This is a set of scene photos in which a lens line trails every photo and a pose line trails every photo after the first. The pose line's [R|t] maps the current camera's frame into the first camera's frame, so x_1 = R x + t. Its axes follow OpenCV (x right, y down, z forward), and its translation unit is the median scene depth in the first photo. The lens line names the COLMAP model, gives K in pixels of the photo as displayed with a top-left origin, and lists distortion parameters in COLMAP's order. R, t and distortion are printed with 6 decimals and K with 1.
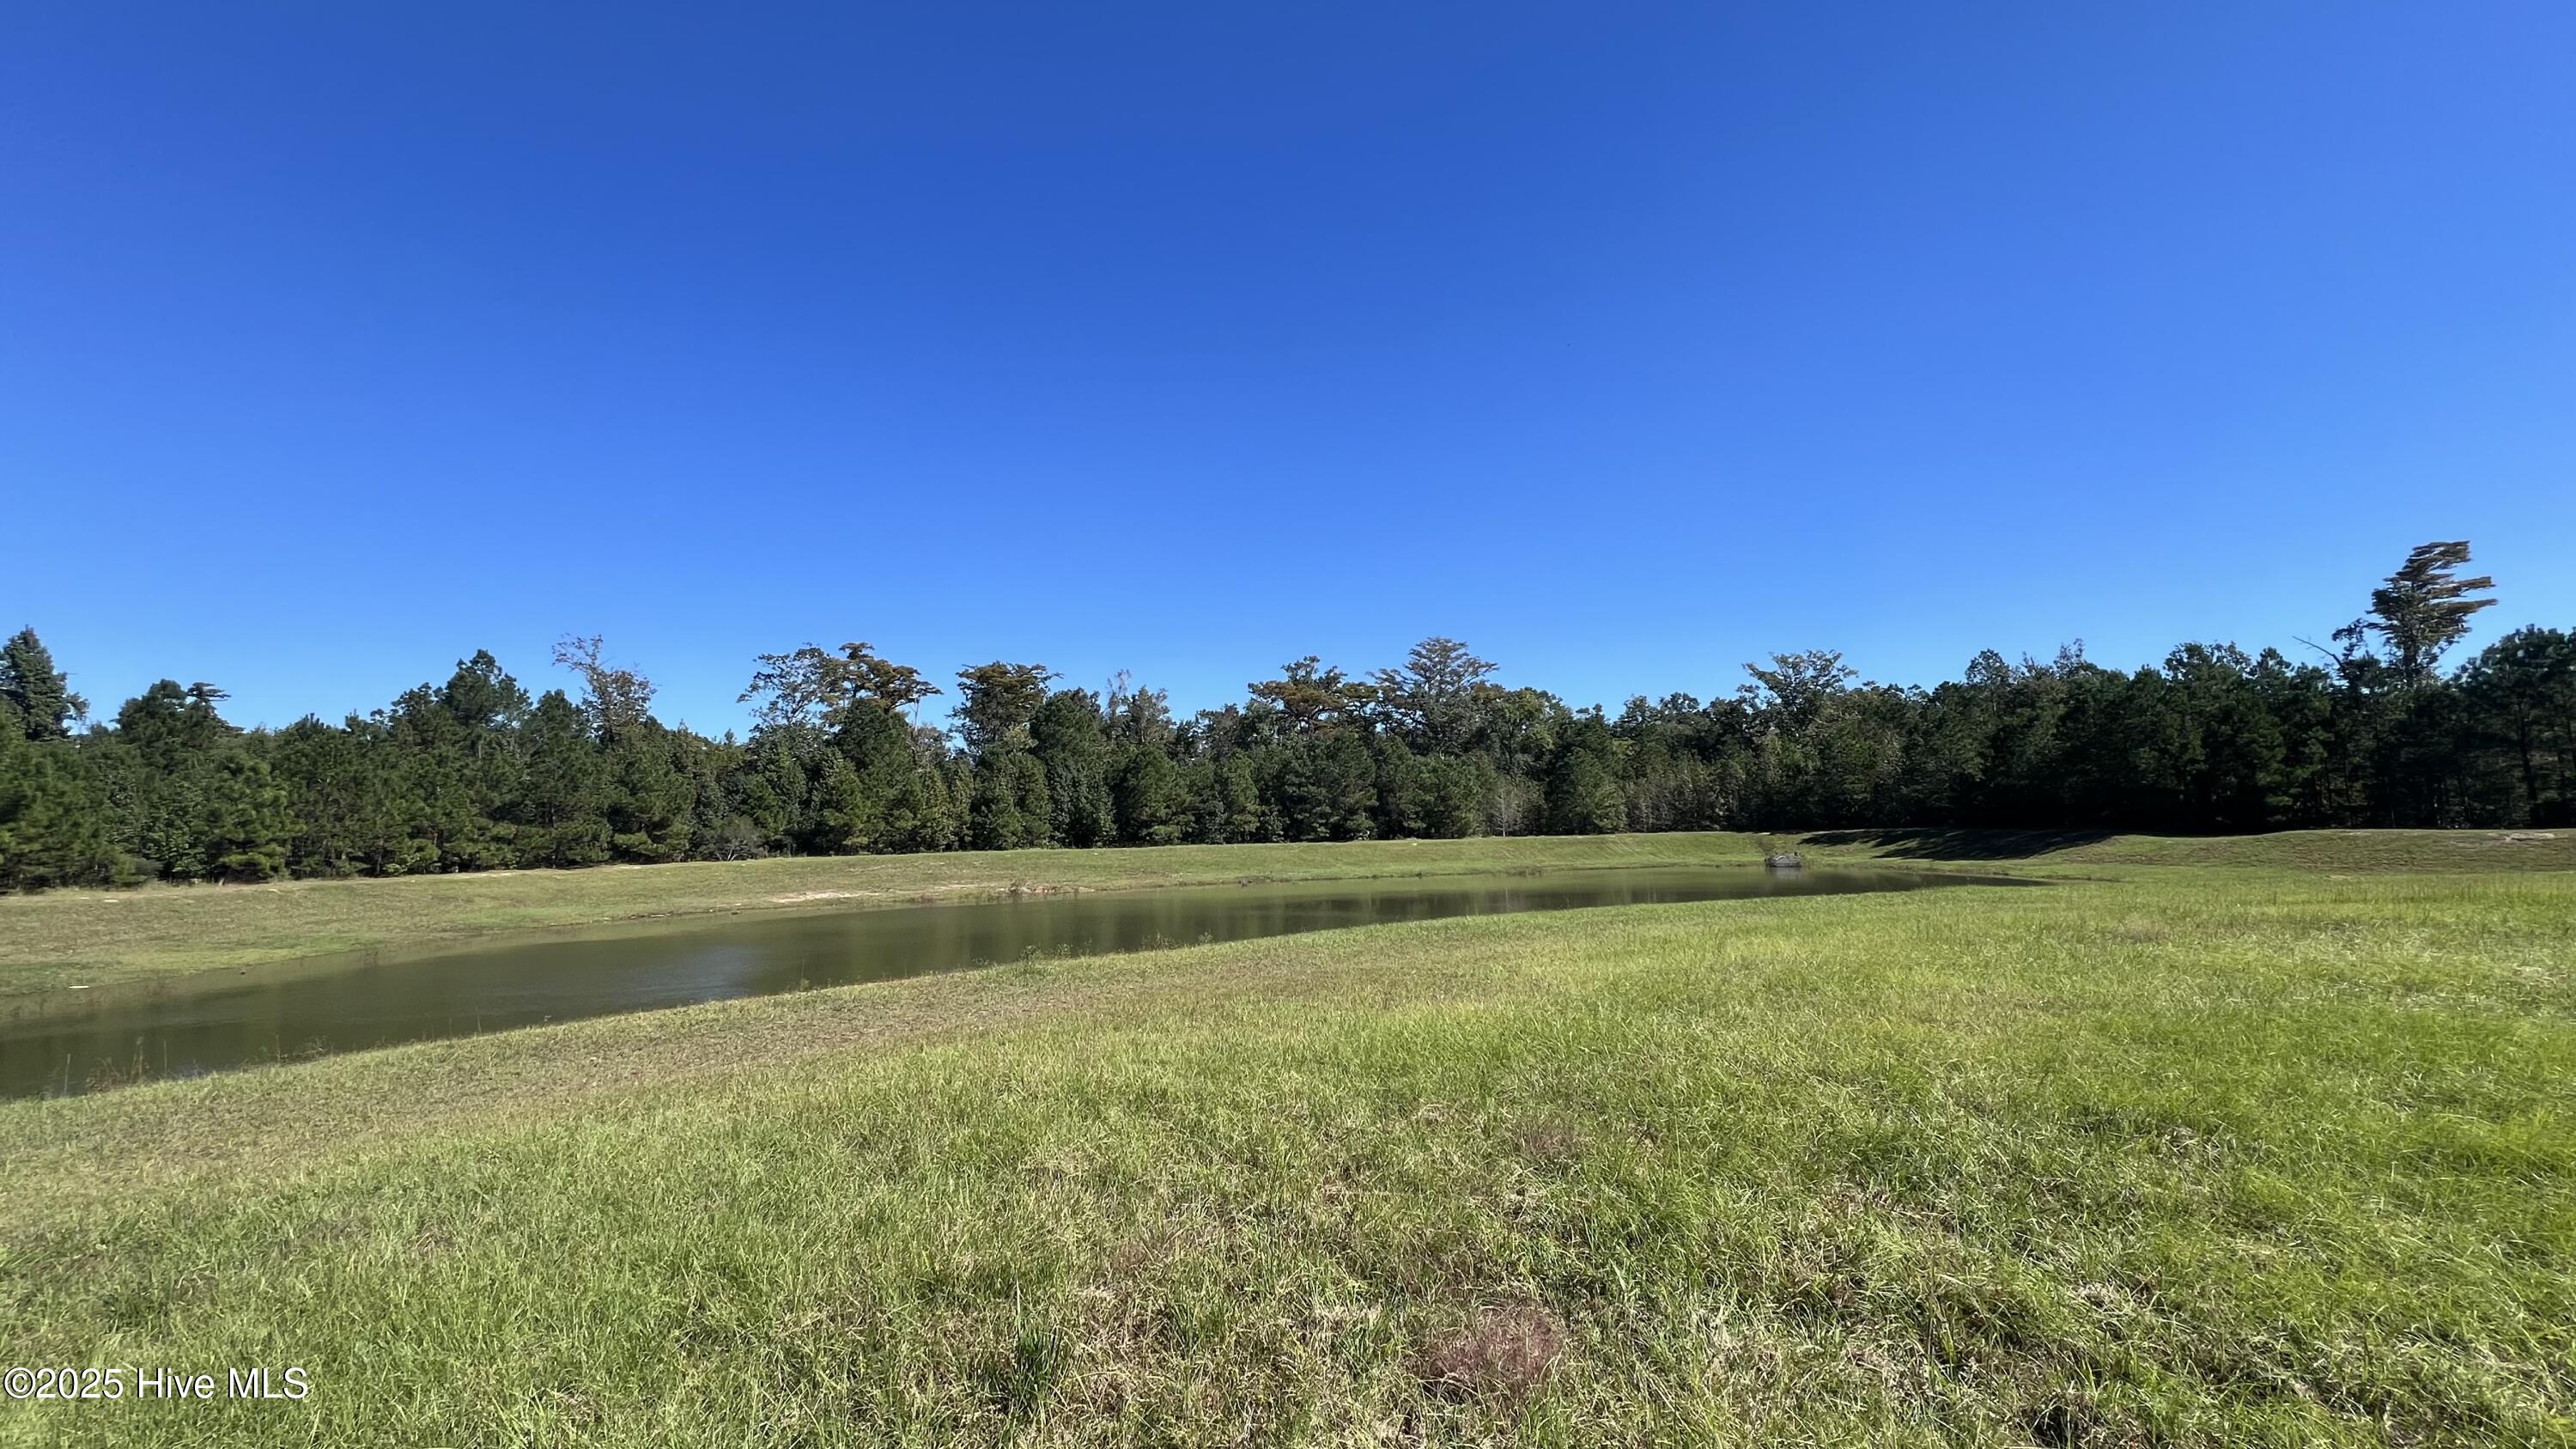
lens RADIAL K [[1023.5, 0, 1288.9], [0, 1023.5, 722.4], [0, 0, 1]] dist [-0.001980, 0.000740]
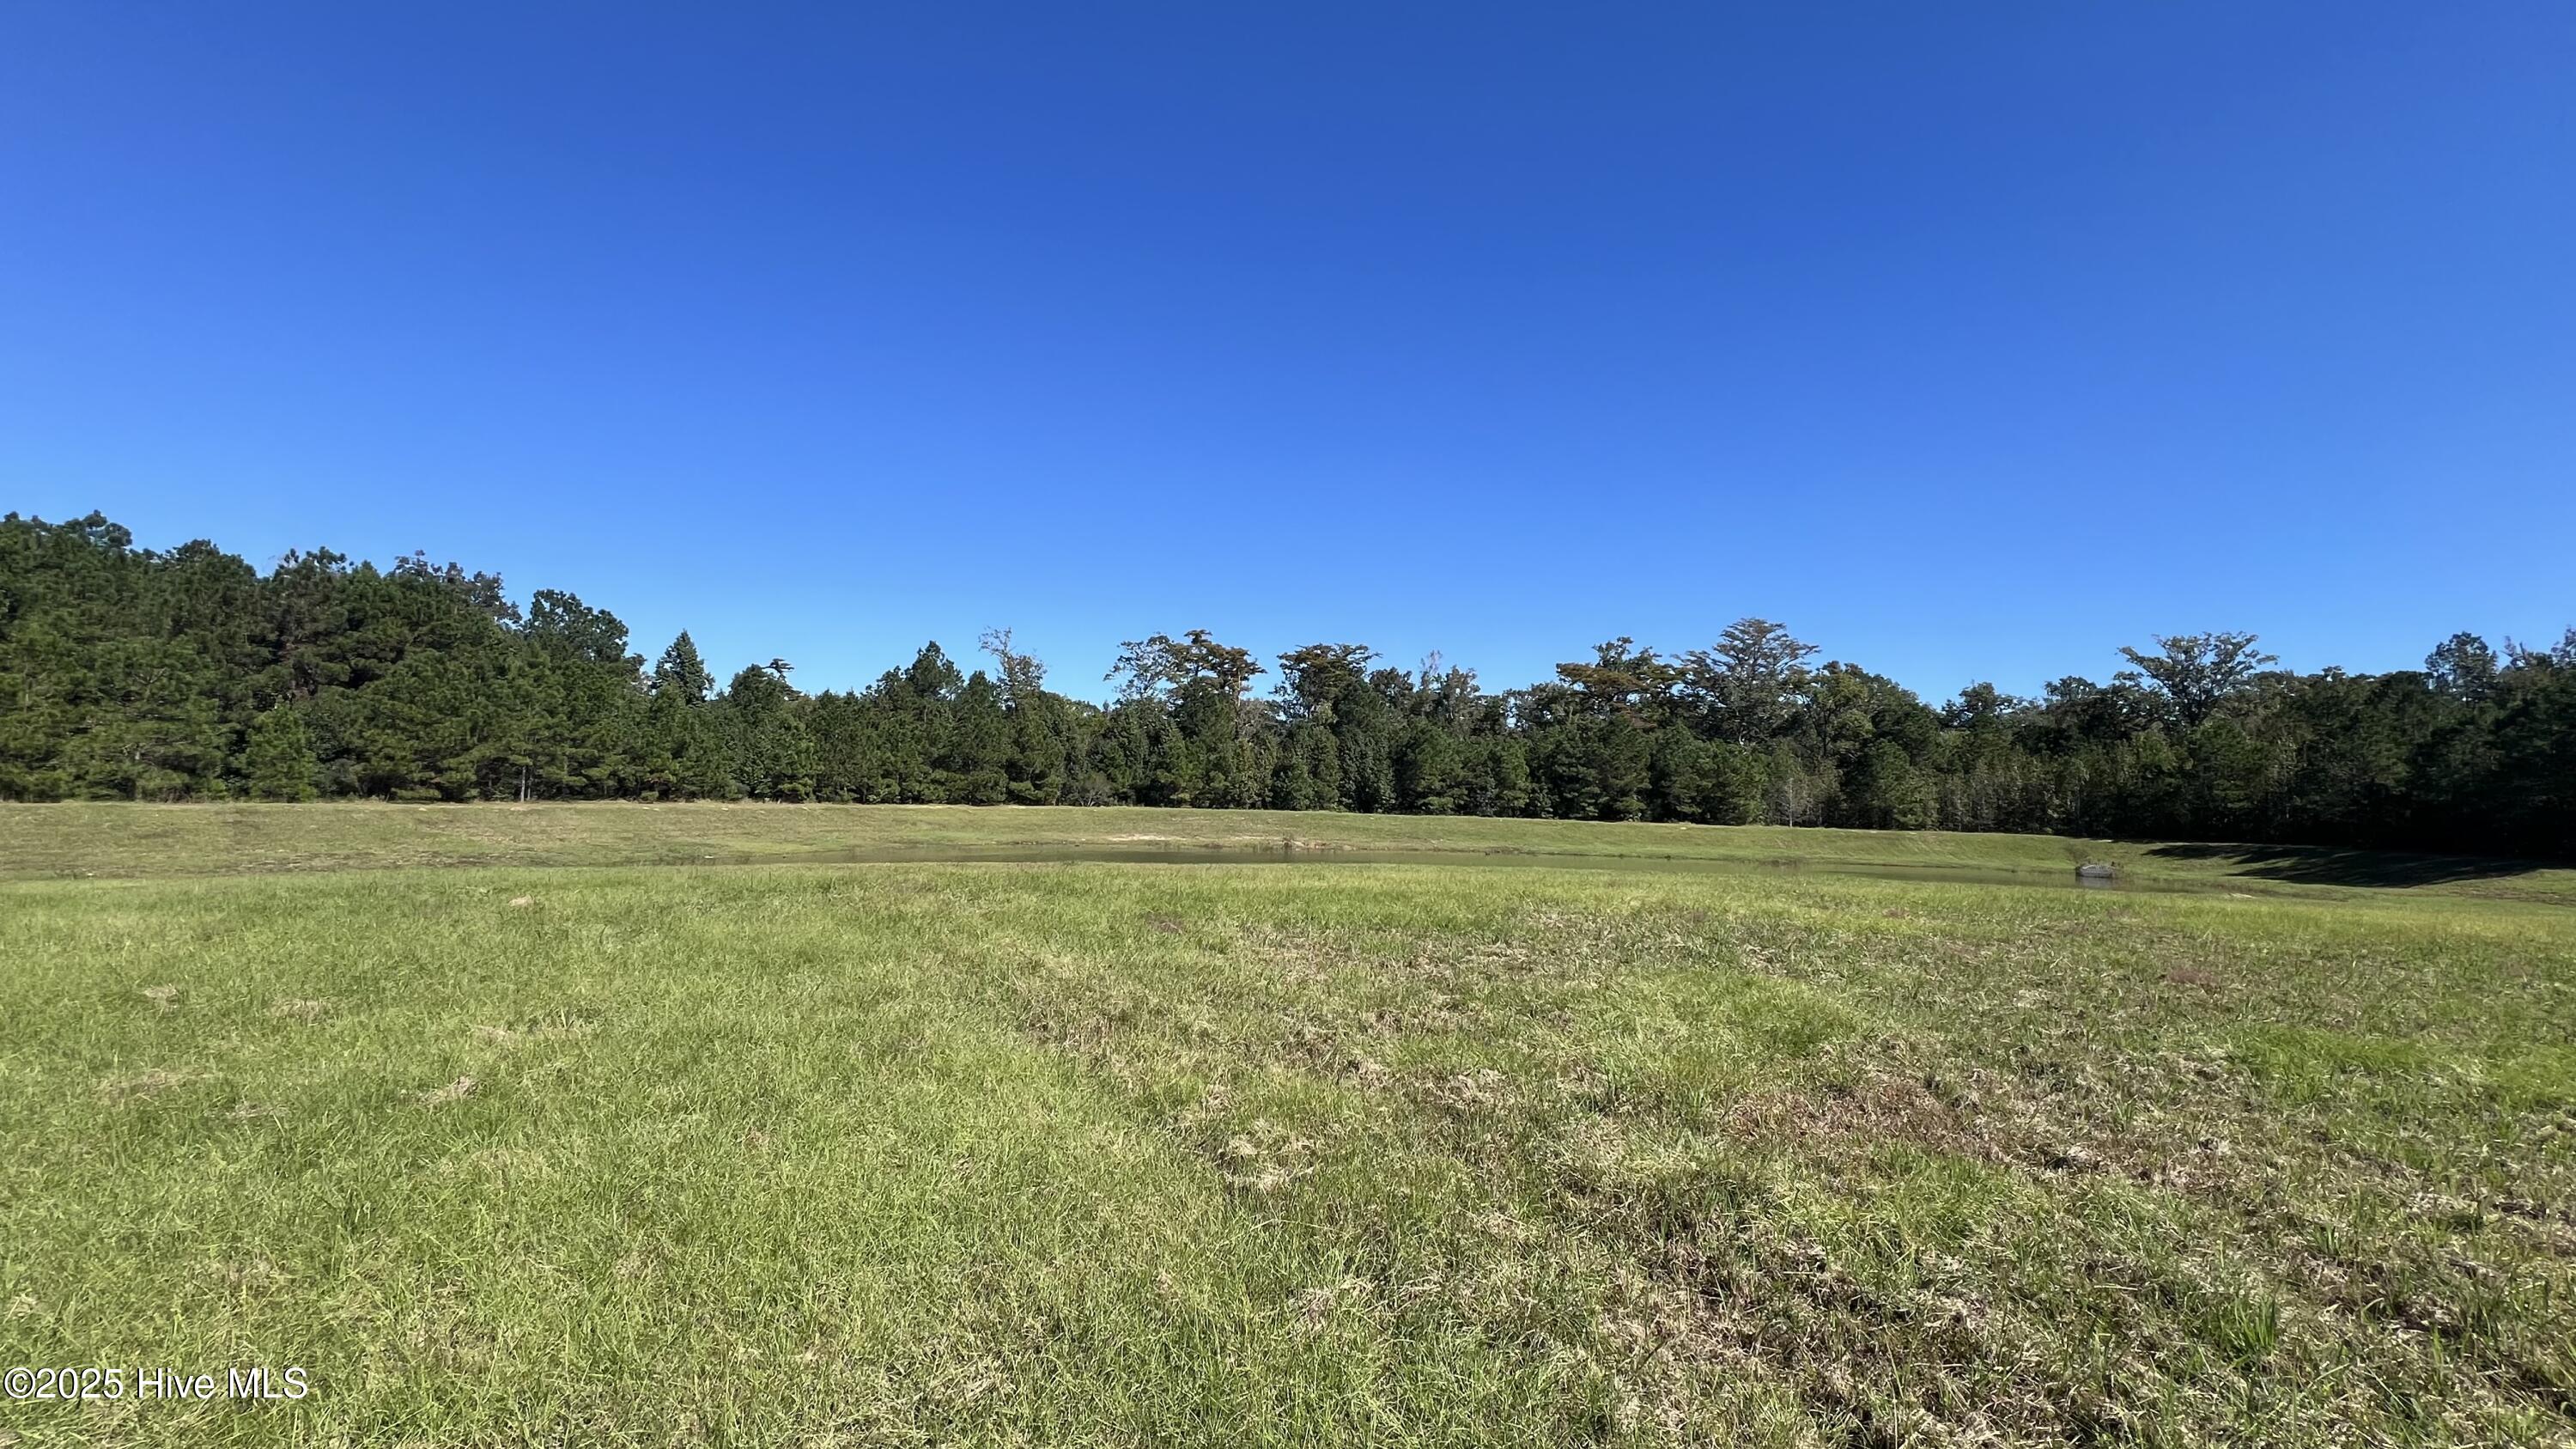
lens RADIAL K [[1023.2, 0, 1288.7], [0, 1023.2, 727.3], [0, 0, 1]] dist [-0.001390, 0.000281]
pose [[0.936335, 0.028014, -0.349989, 0.122230], [-0.016088, 0.999188, 0.036937, -0.013924], [0.350740, -0.028955, 0.936025, -0.098040]]
